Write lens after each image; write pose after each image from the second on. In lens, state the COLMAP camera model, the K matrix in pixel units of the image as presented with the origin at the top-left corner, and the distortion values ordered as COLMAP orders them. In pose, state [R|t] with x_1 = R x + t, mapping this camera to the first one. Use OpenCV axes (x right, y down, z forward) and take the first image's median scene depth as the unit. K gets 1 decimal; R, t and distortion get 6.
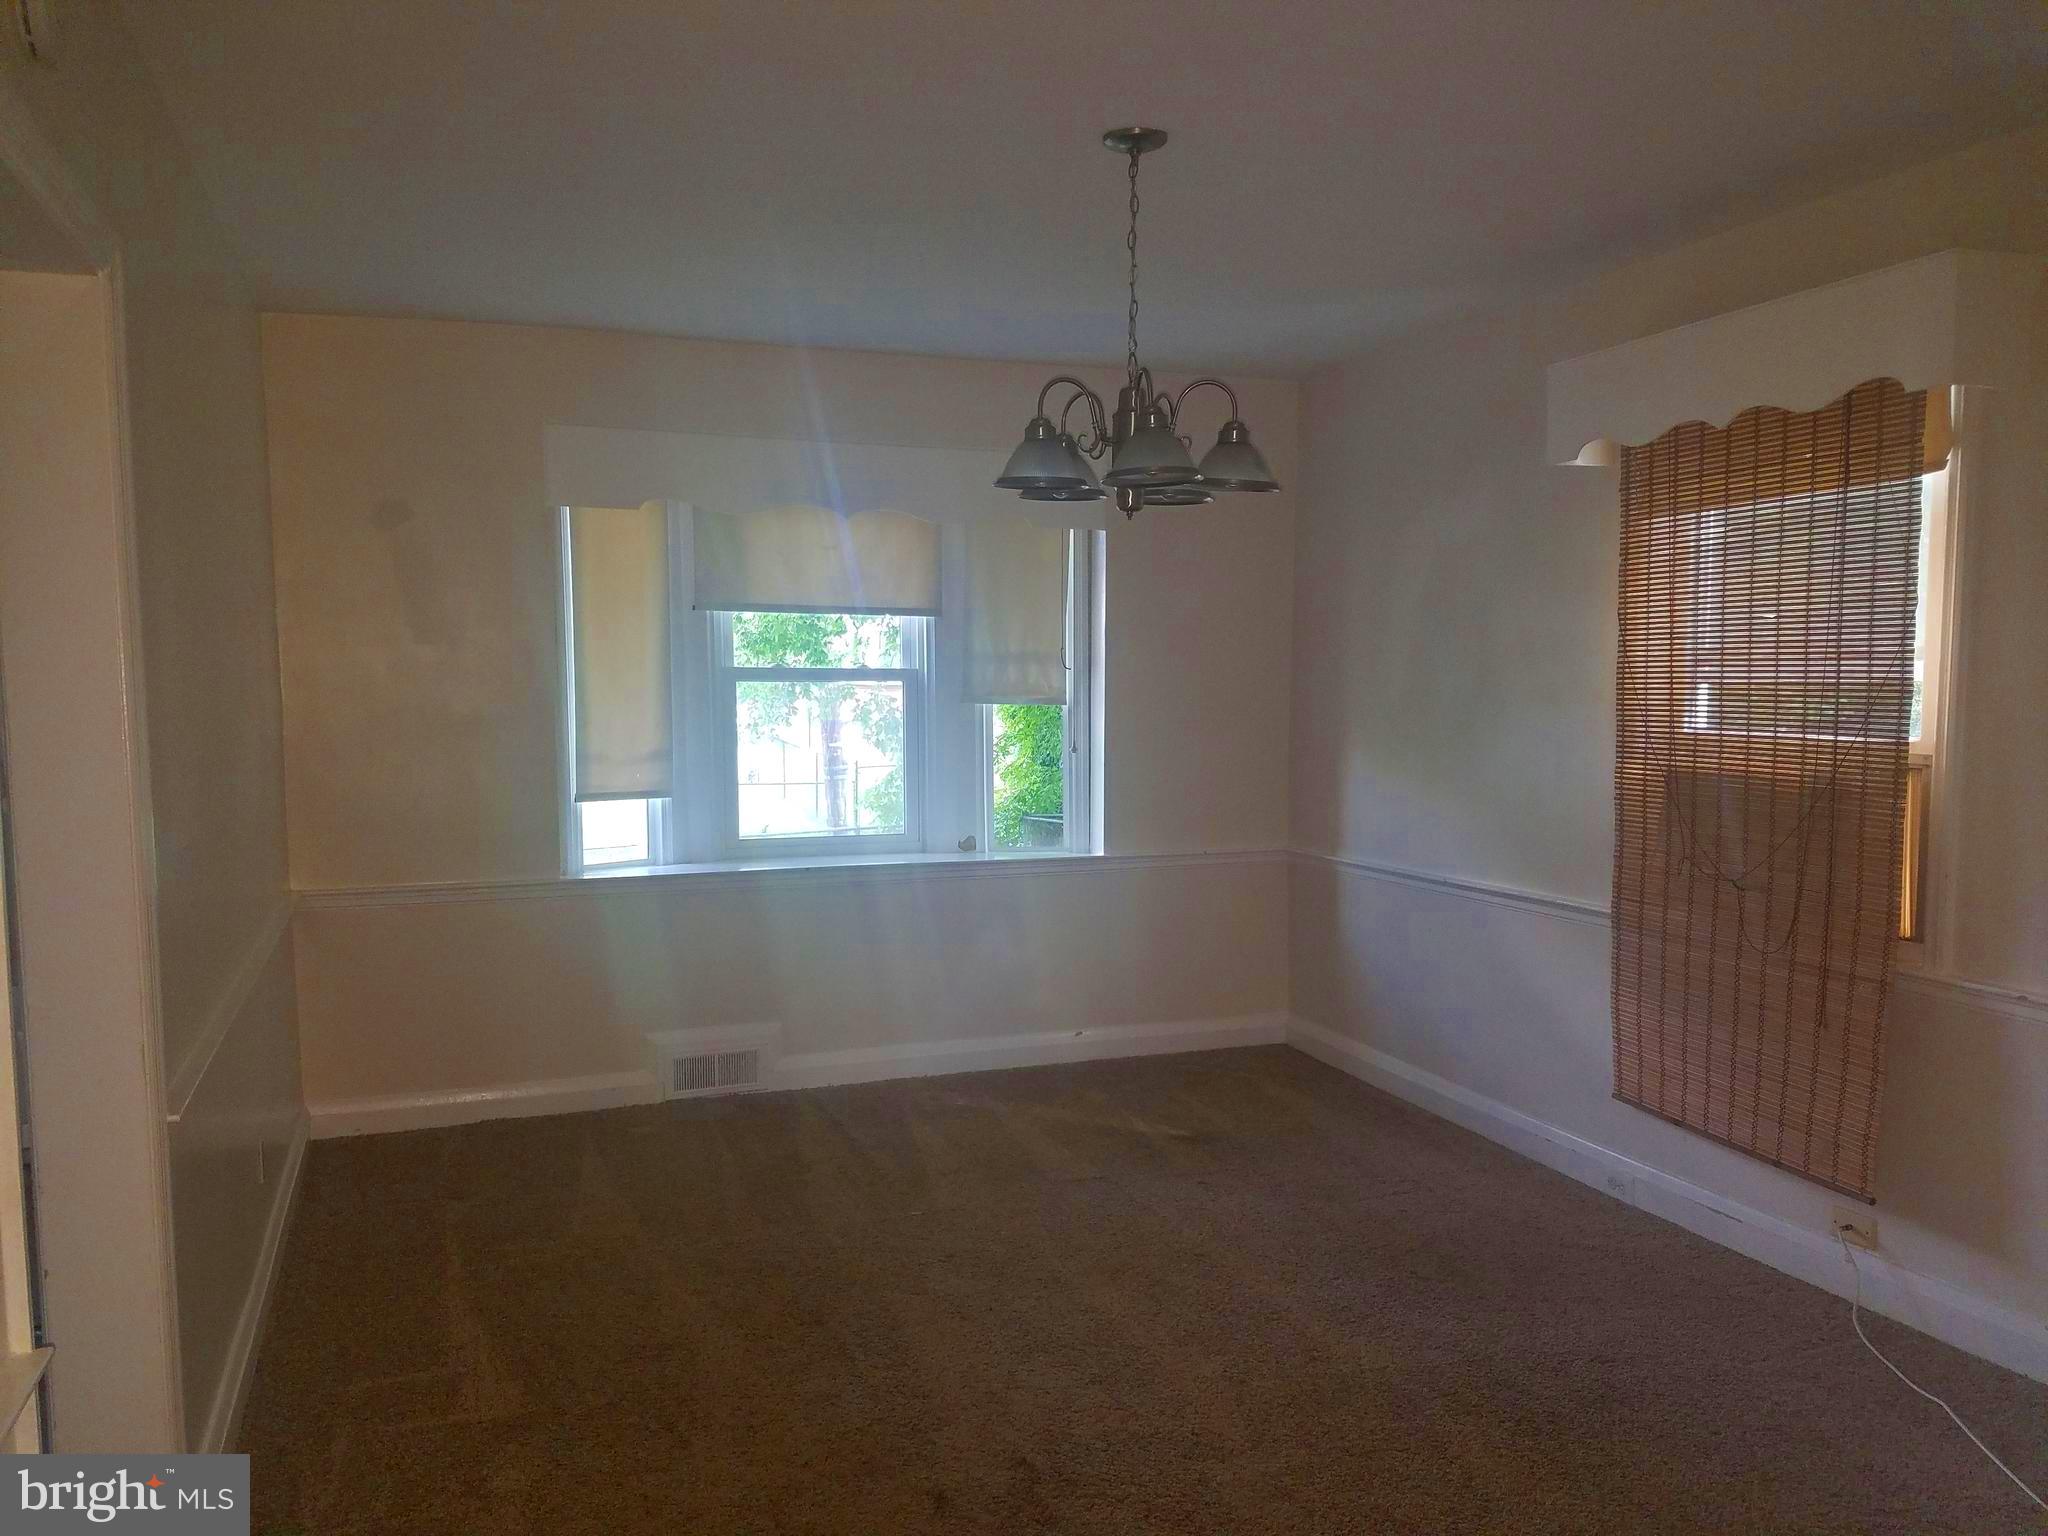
lens RADIAL K [[1547.0, 0, 1024.0], [0, 1547.0, 768.0], [0, 0, 1]] dist [0.001914, 0.000247]
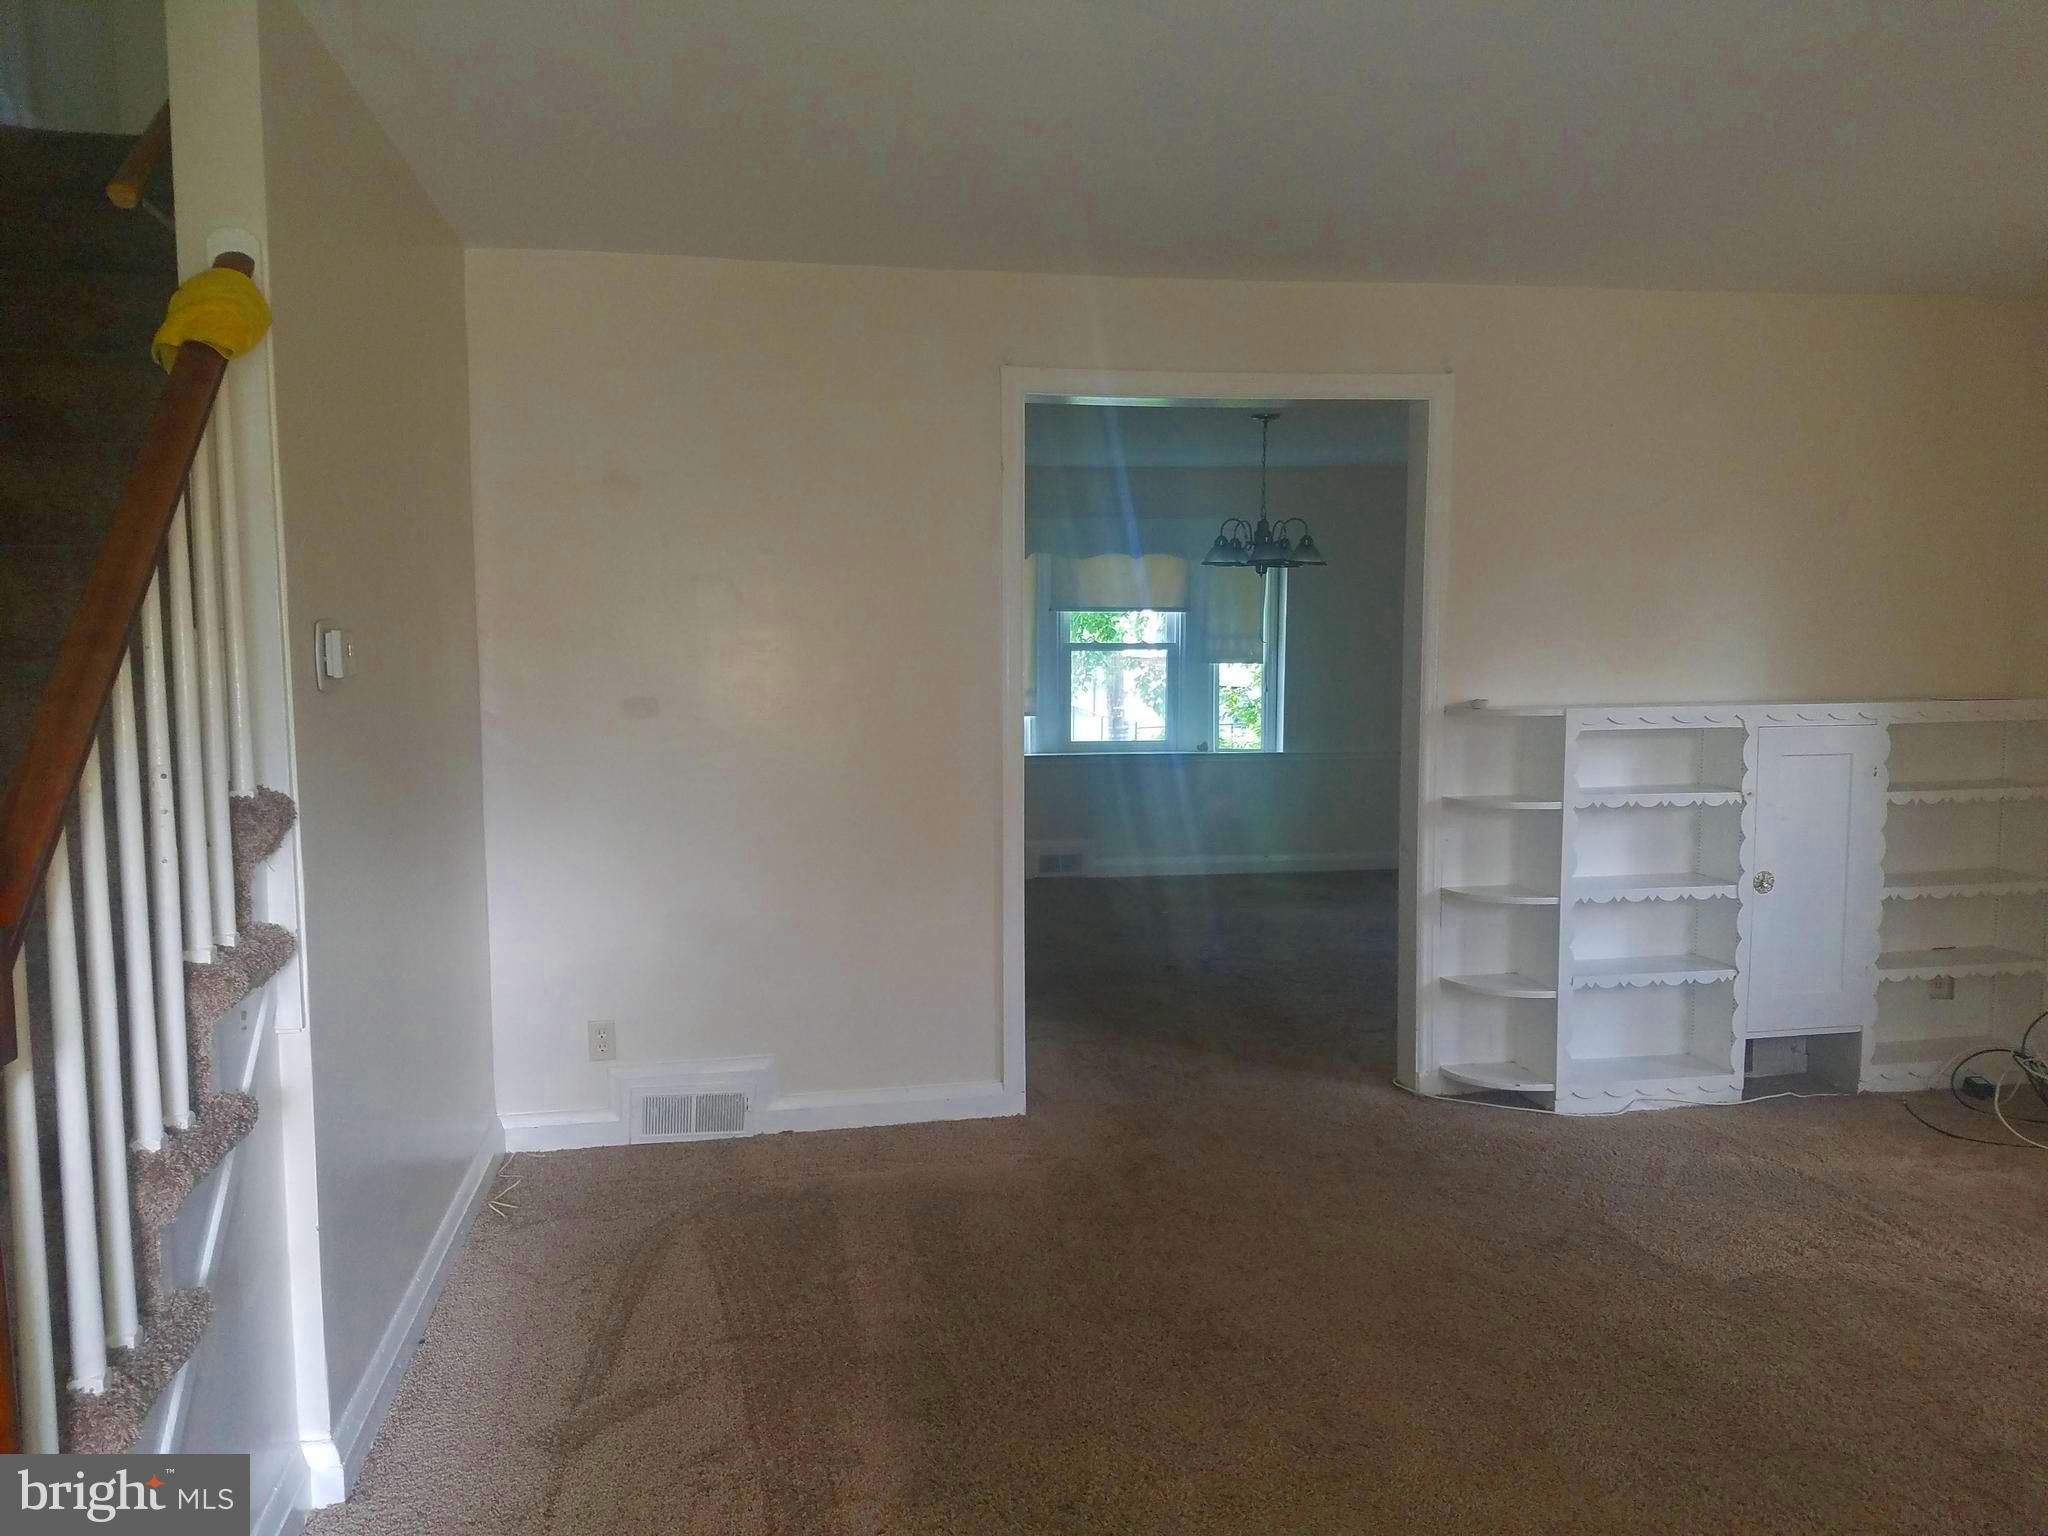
lens RADIAL K [[1547.0, 0, 1024.0], [0, 1547.0, 768.0], [0, 0, 1]] dist [0.001914, 0.000247]
pose [[0.983818, 0.016995, -0.178363, 0.077104], [-0.014094, 0.999747, 0.017519, 0.049374], [0.178616, -0.014722, 0.983809, -0.755334]]
